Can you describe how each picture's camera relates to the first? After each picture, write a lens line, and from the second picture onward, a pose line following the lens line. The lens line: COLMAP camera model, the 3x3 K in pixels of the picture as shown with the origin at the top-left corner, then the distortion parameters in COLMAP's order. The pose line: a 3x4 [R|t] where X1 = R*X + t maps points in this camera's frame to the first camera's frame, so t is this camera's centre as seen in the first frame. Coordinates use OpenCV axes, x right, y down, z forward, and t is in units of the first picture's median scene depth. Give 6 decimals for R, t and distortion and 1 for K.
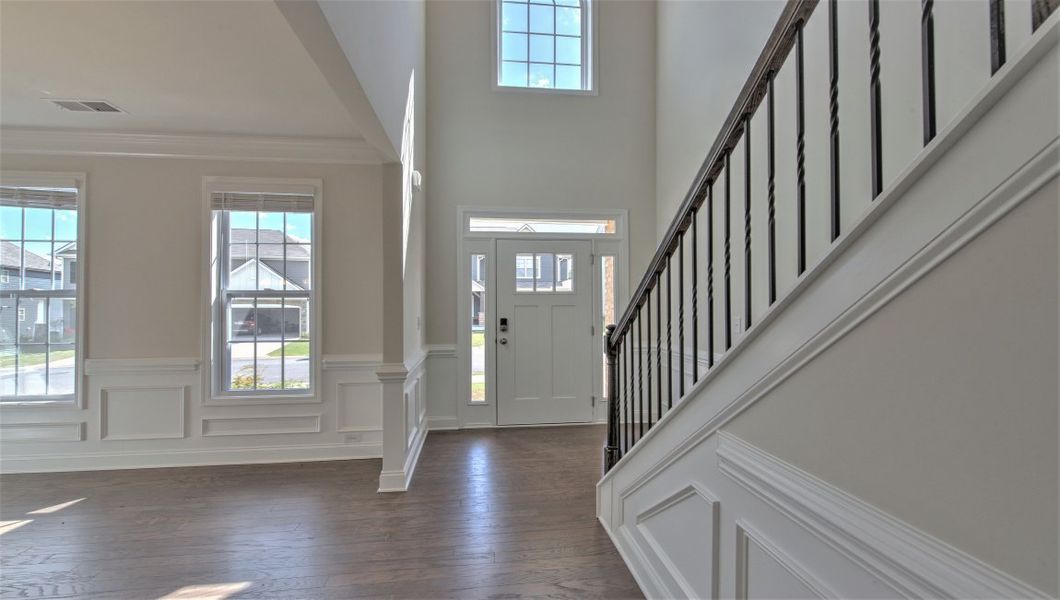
lens RADIAL K [[453.7, 0, 538.3], [0, 453.7, 300.3], [0, 0, 1]] dist [-0.005604, -0.000289]
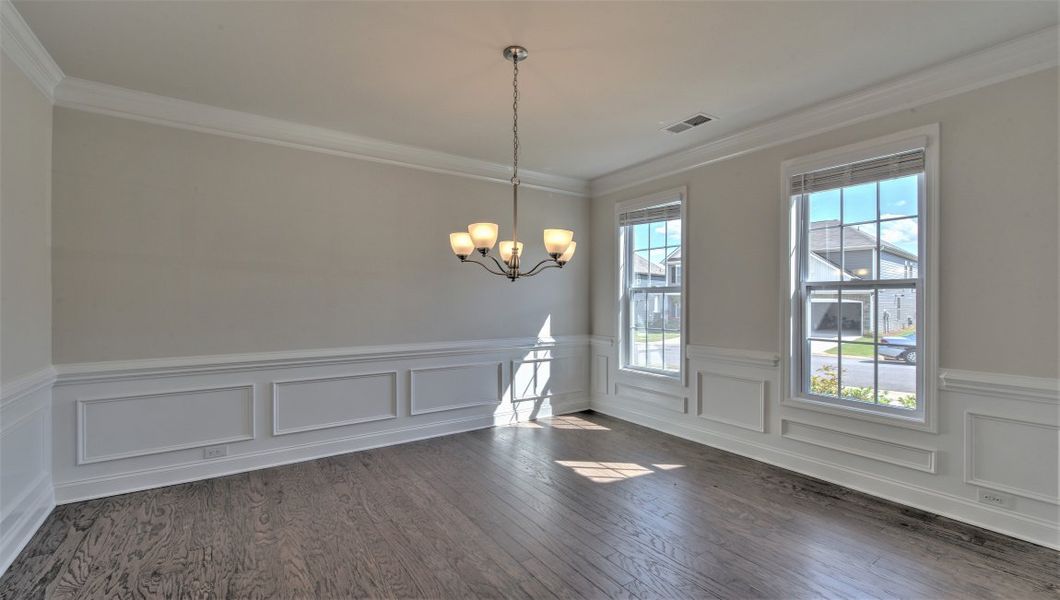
lens RADIAL K [[453.7, 0, 520.0], [0, 453.7, 300.4], [0, 0, 1]] dist [-0.005604, -0.000289]
pose [[0.430312, 0.003572, -0.902673, -0.121471], [0.007635, 0.999942, 0.007597, 0.002925], [0.902648, -0.010161, 0.430259, 0.096320]]
